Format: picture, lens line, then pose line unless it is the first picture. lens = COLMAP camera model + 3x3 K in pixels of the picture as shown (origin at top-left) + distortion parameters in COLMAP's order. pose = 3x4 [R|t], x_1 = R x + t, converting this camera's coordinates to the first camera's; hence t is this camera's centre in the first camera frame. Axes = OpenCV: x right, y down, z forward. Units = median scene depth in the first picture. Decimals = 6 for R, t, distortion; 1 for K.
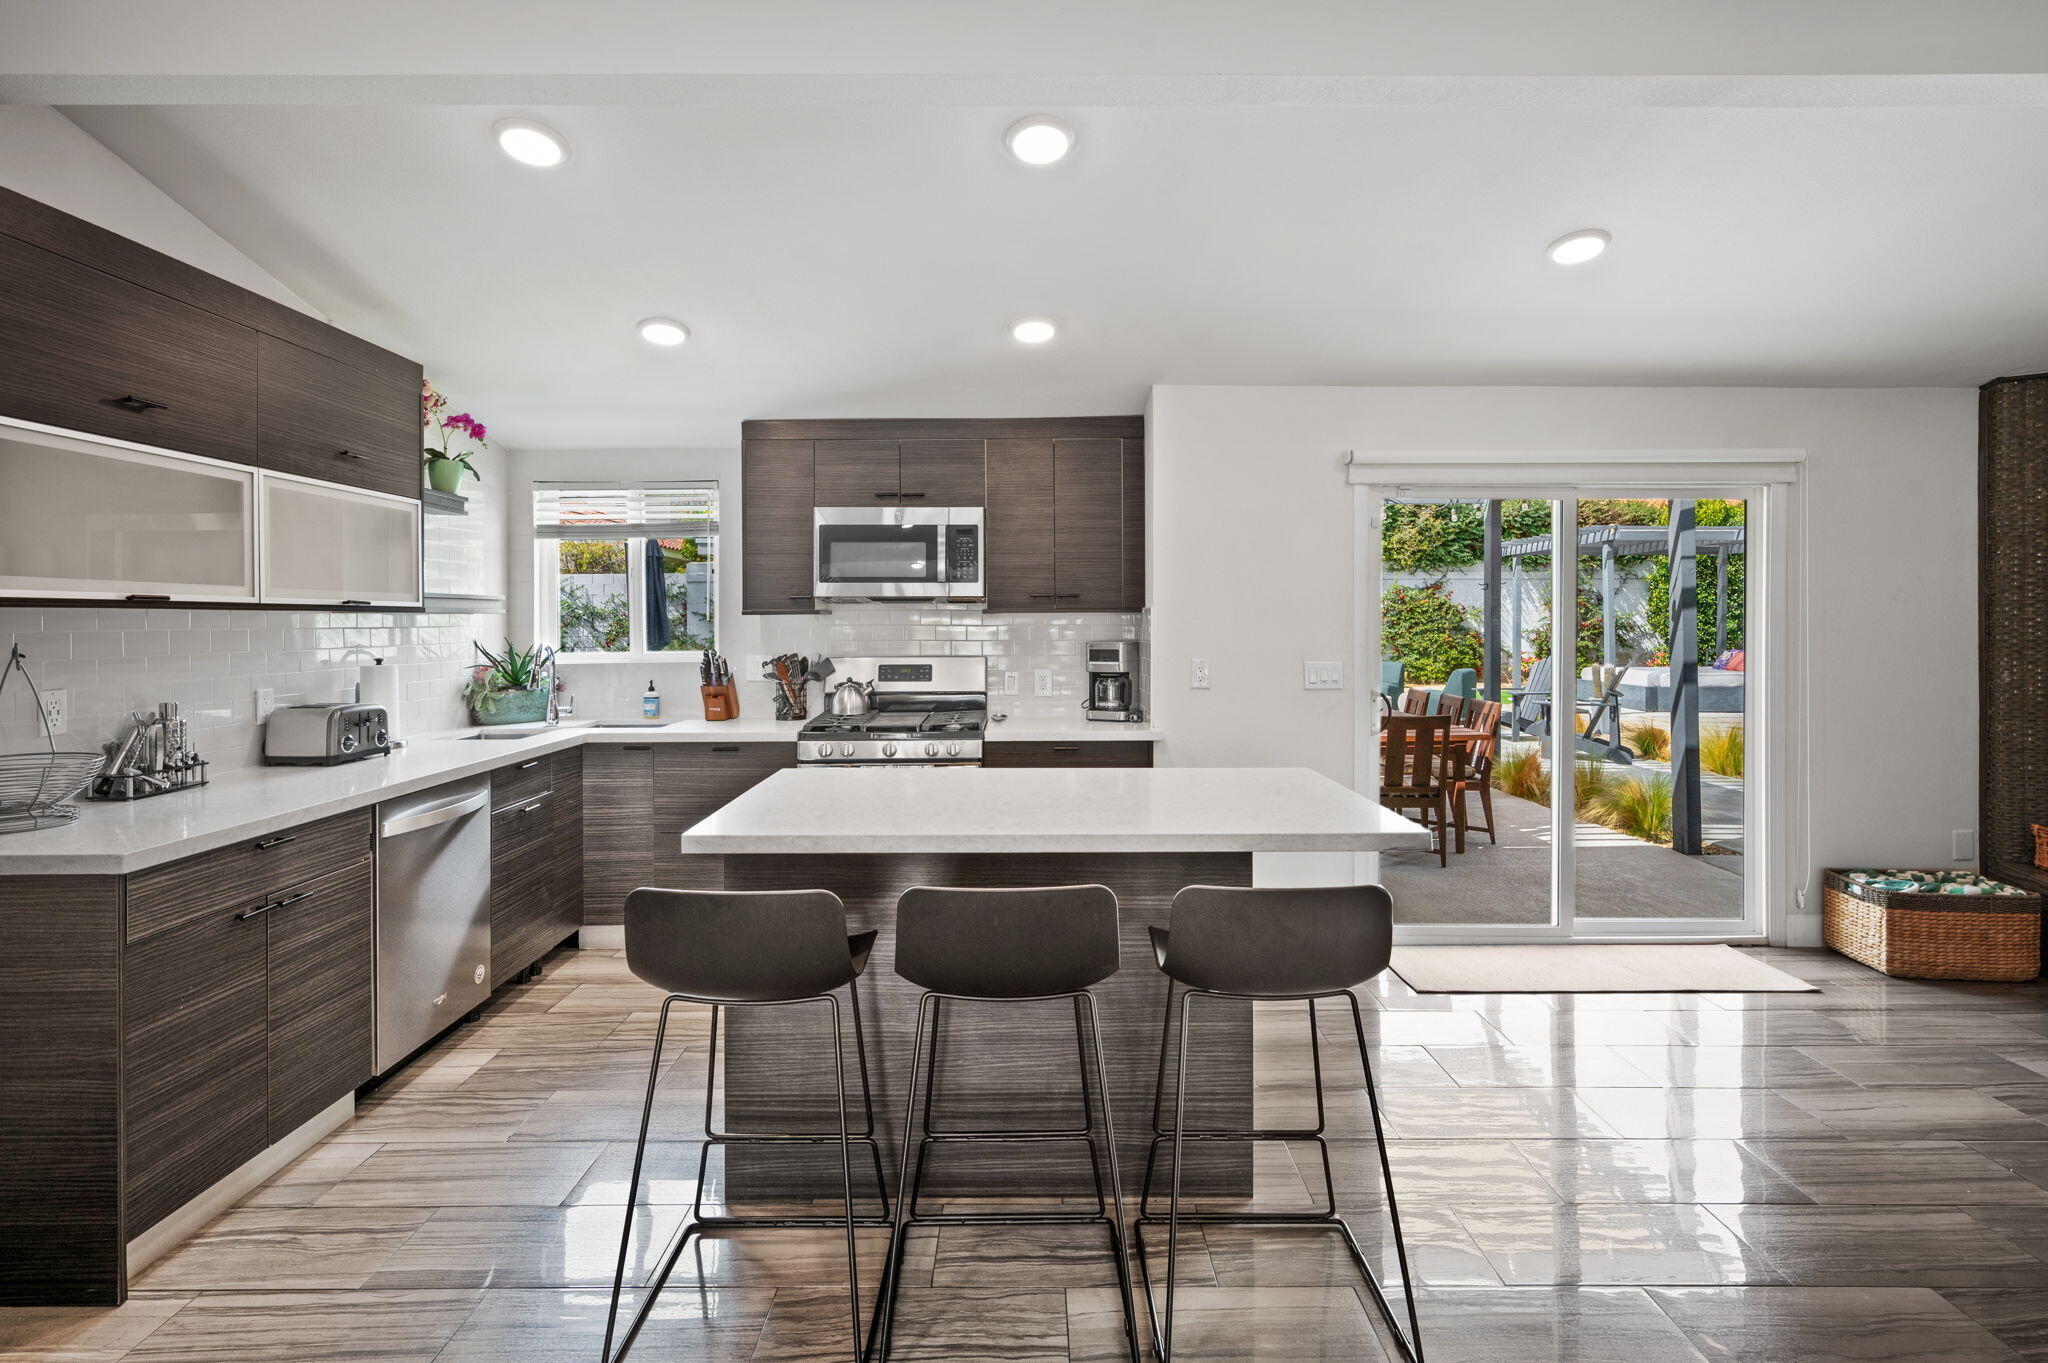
lens RADIAL K [[995.1, 0, 1025.0], [0, 995.1, 633.2], [0, 0, 1]] dist [0.001718, 0.000106]
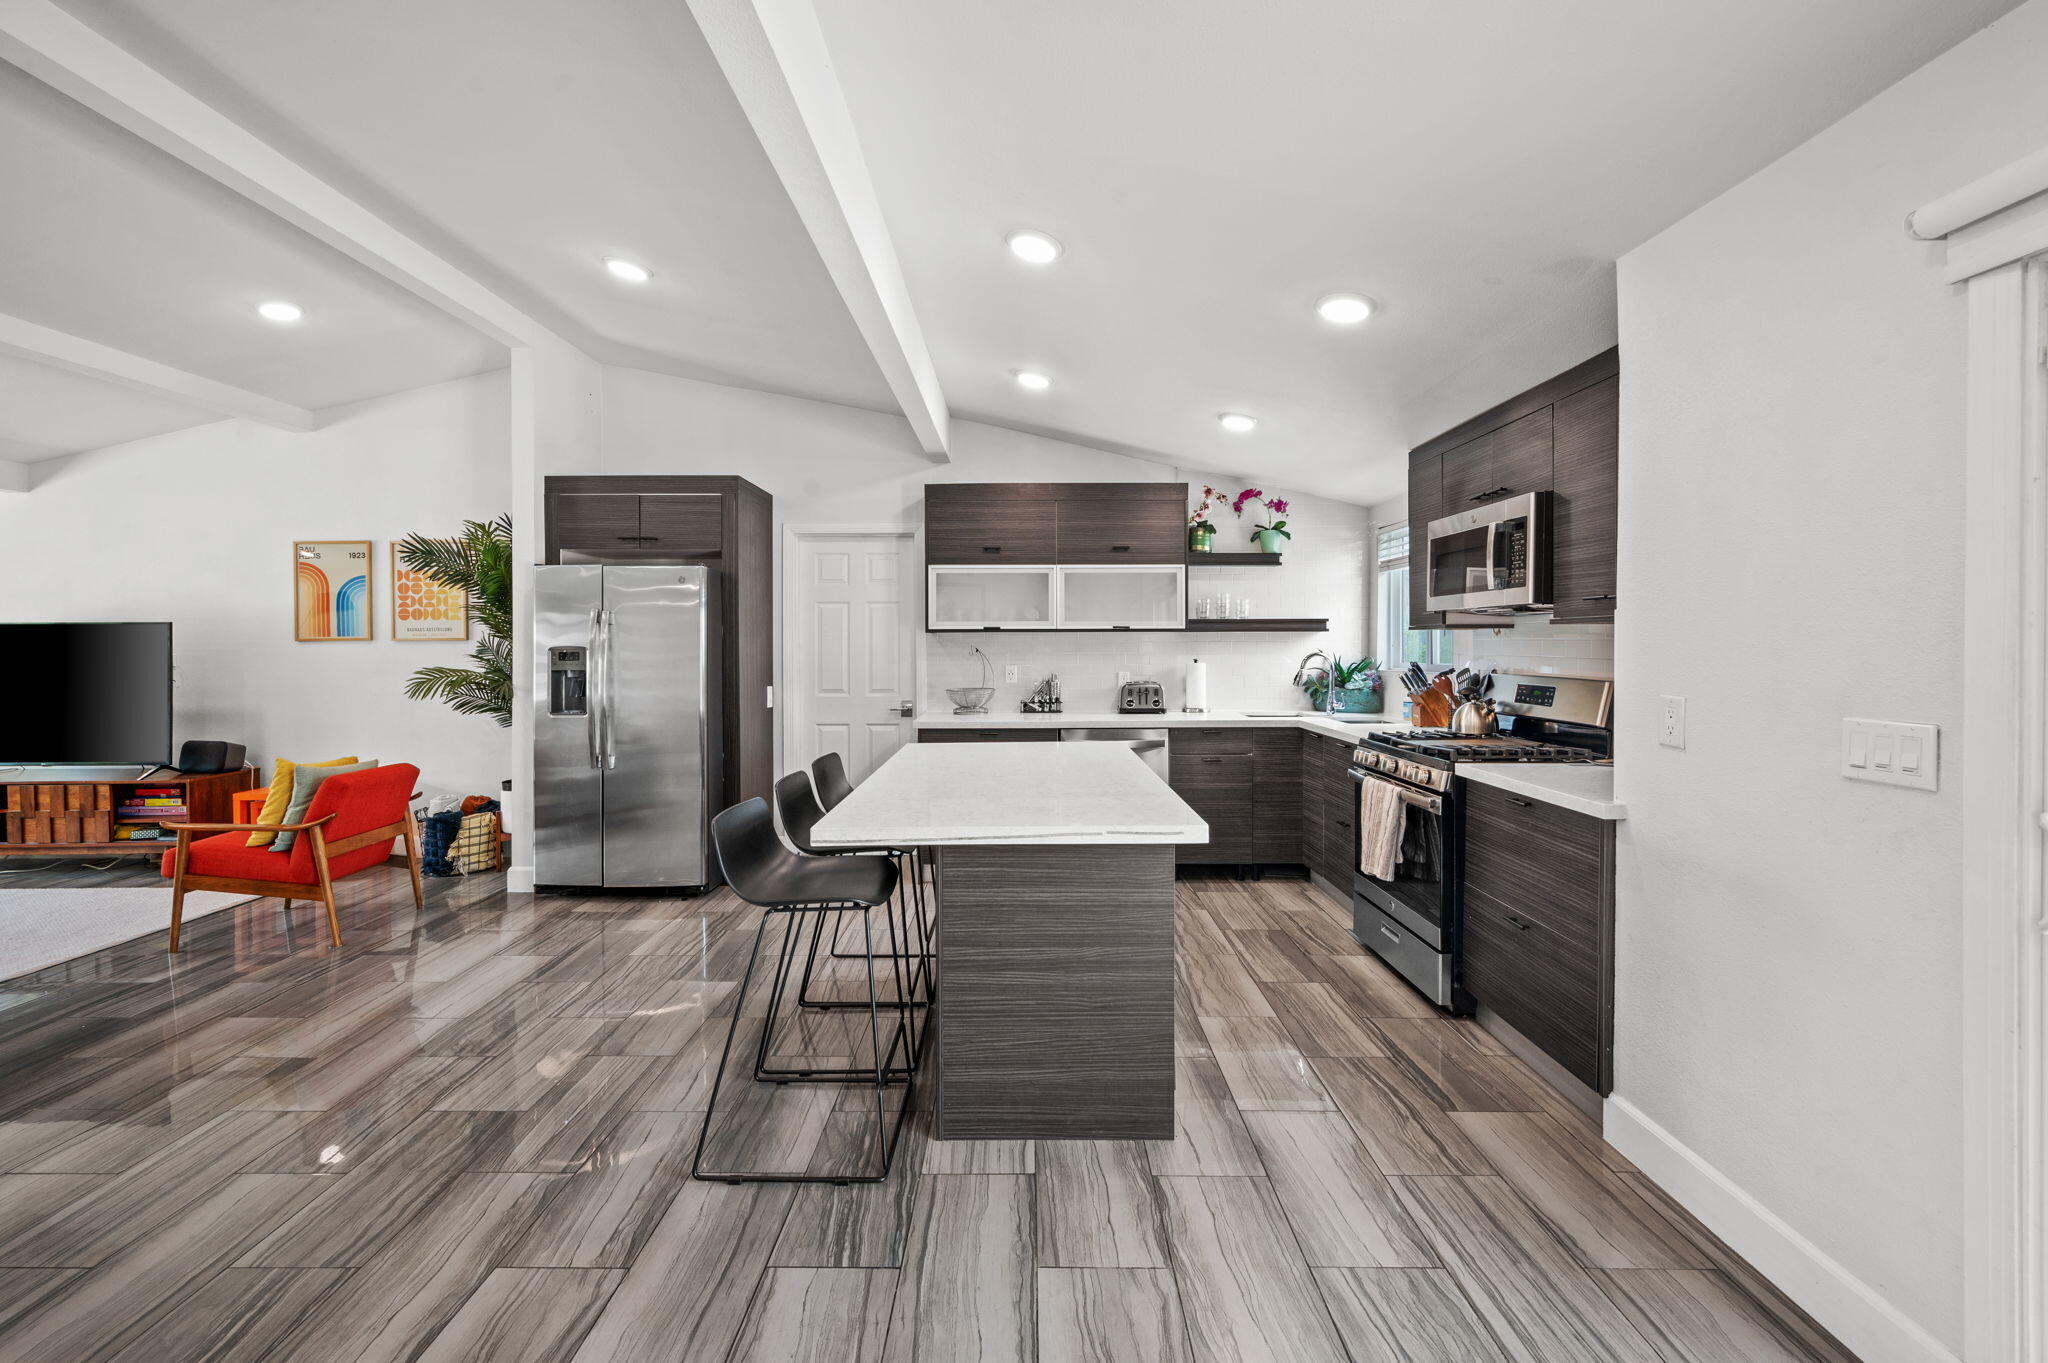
lens RADIAL K [[827.7, 0, 1028.5], [0, 827.7, 651.2], [0, 0, 1]] dist [-0.002182, 0.000148]
pose [[0.000720, 0.012292, -0.999924, 0.630748], [-0.010414, 0.999870, 0.012284, -0.002218], [0.999946, 0.010404, 0.000848, 0.595734]]
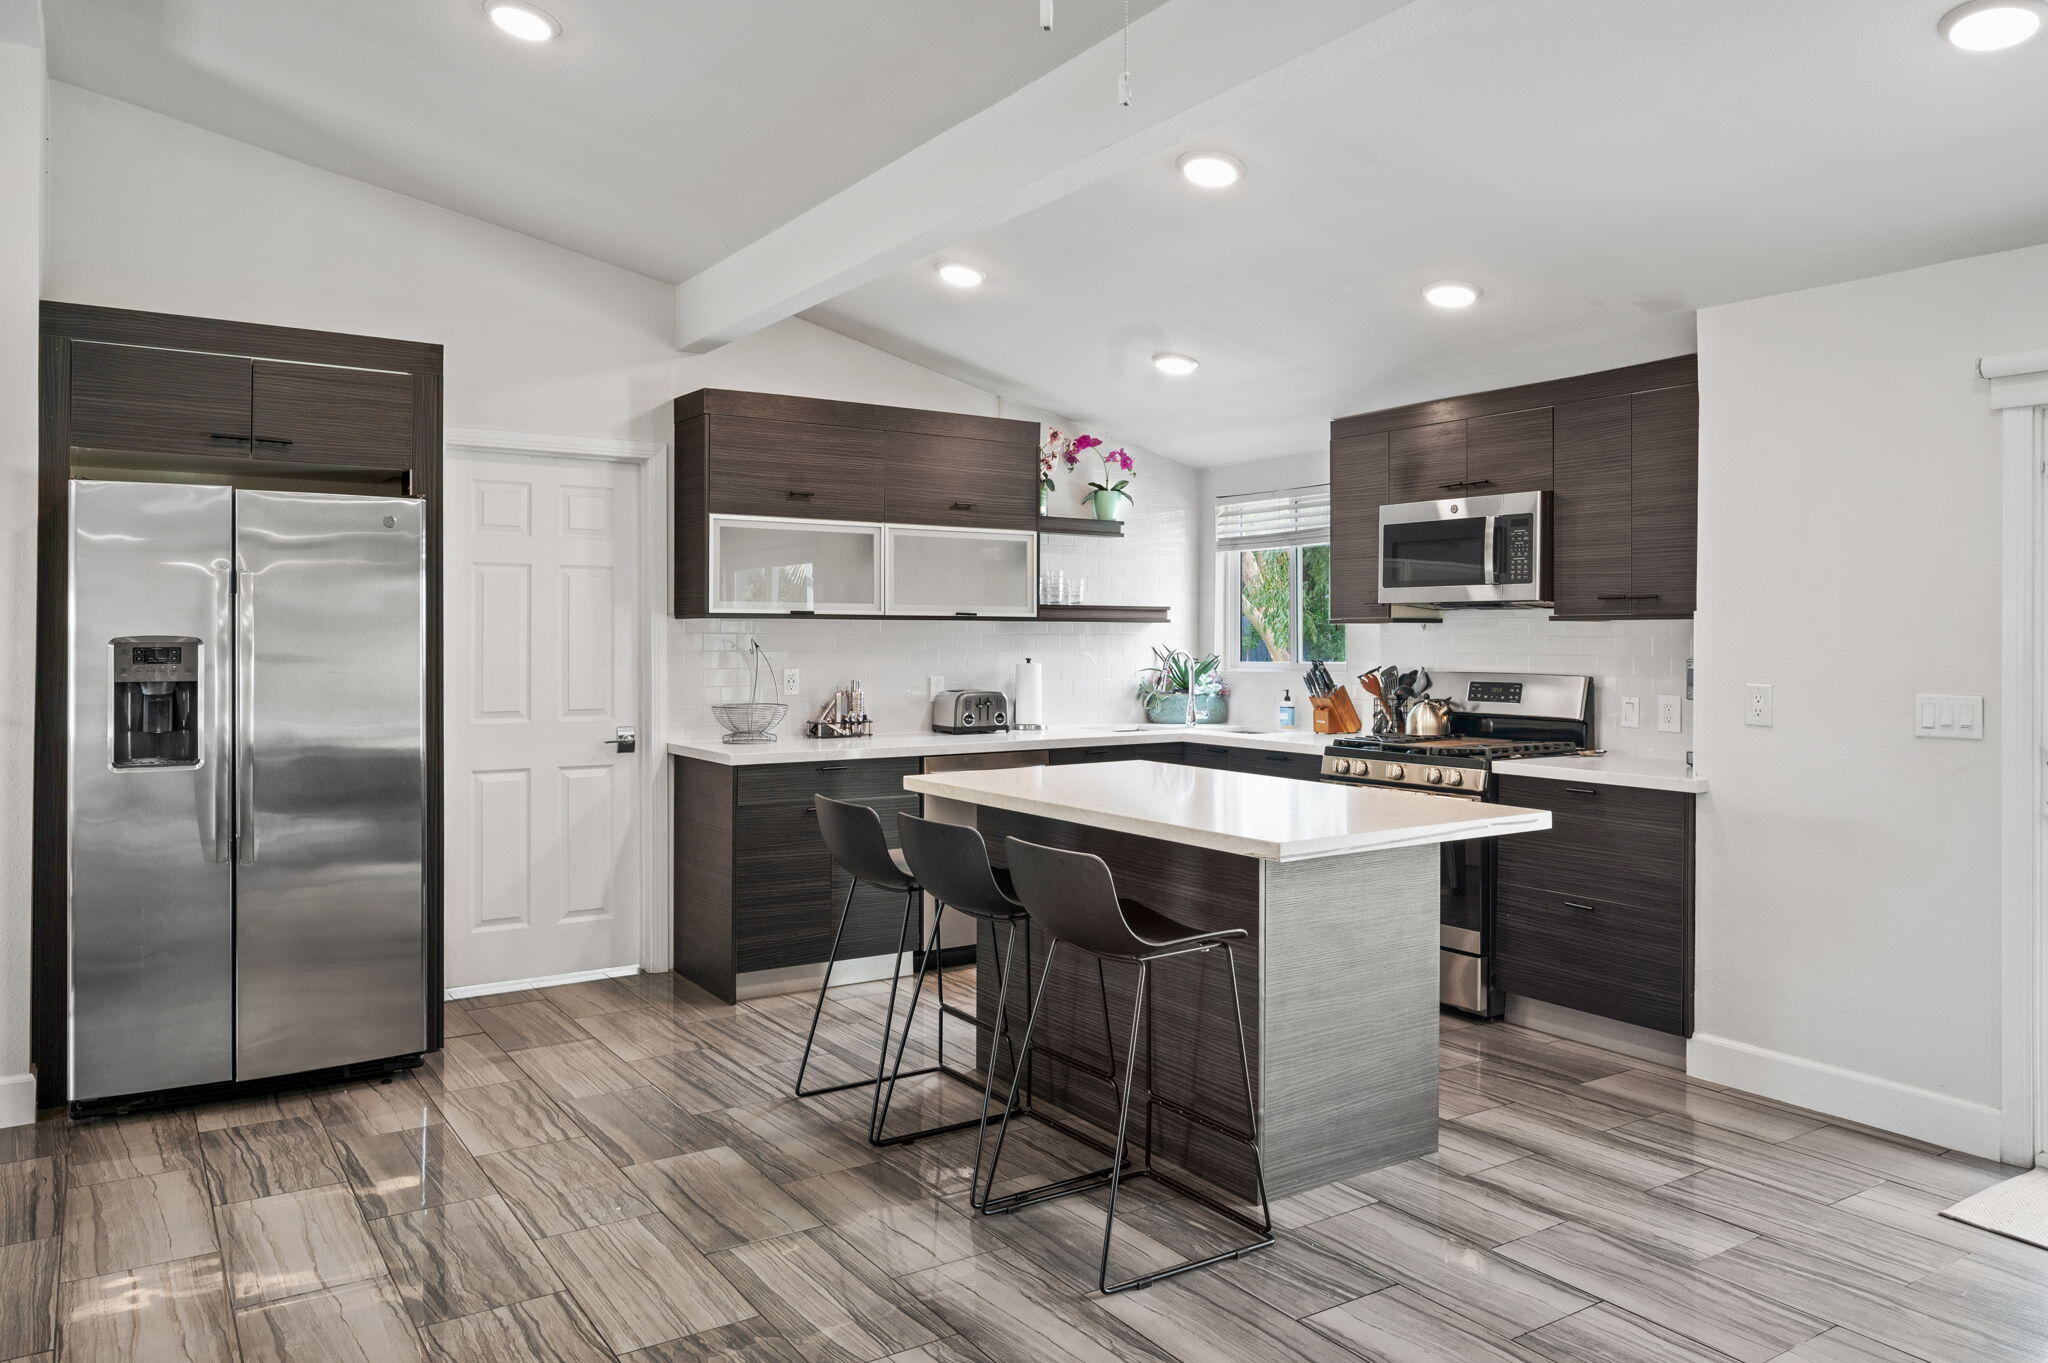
lens RADIAL K [[1397.7, 0, 1027.2], [0, 1397.7, 631.8], [0, 0, 1]] dist [-0.006758, -0.003699]
pose [[0.556976, 0.002916, -0.830523, 0.679512], [-0.016305, 0.999840, -0.007423, 0.004522], [0.830369, 0.017676, 0.556934, 0.013576]]
